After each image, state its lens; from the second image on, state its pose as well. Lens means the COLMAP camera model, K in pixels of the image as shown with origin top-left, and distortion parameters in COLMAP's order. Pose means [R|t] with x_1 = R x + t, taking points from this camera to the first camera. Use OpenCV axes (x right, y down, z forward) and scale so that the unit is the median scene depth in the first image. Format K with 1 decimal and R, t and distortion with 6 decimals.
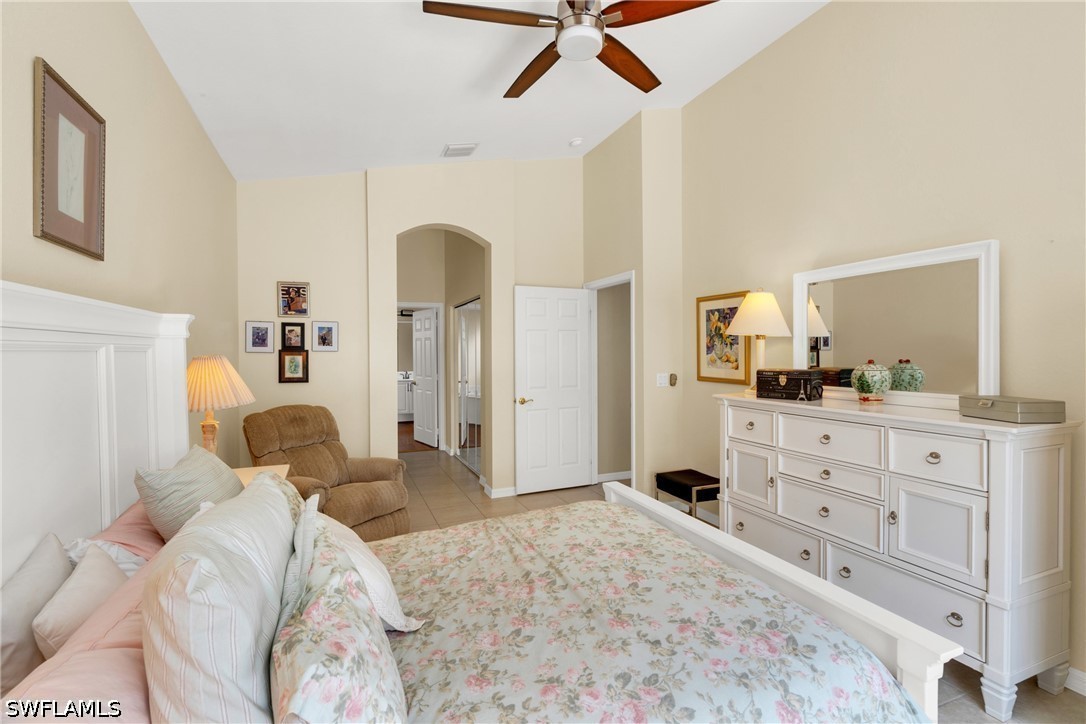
lens RADIAL K [[517.6, 0, 542.7], [0, 517.6, 354.2], [0, 0, 1]] dist [-0.002858, -0.000268]
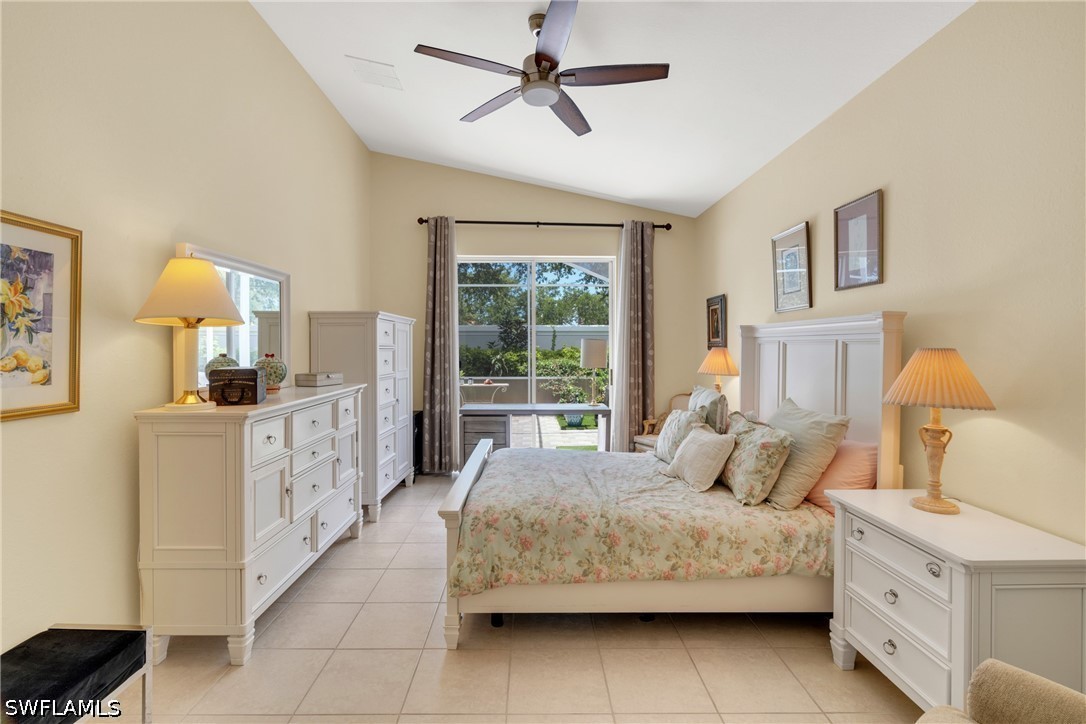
lens RADIAL K [[517.6, 0, 542.7], [0, 517.6, 354.2], [0, 0, 1]] dist [-0.002858, -0.000268]
pose [[-0.935951, -0.000262, 0.352129, -0.217286], [0.005723, 0.999856, 0.015955, -0.003199], [-0.352083, 0.016949, -0.935815, 1.269064]]
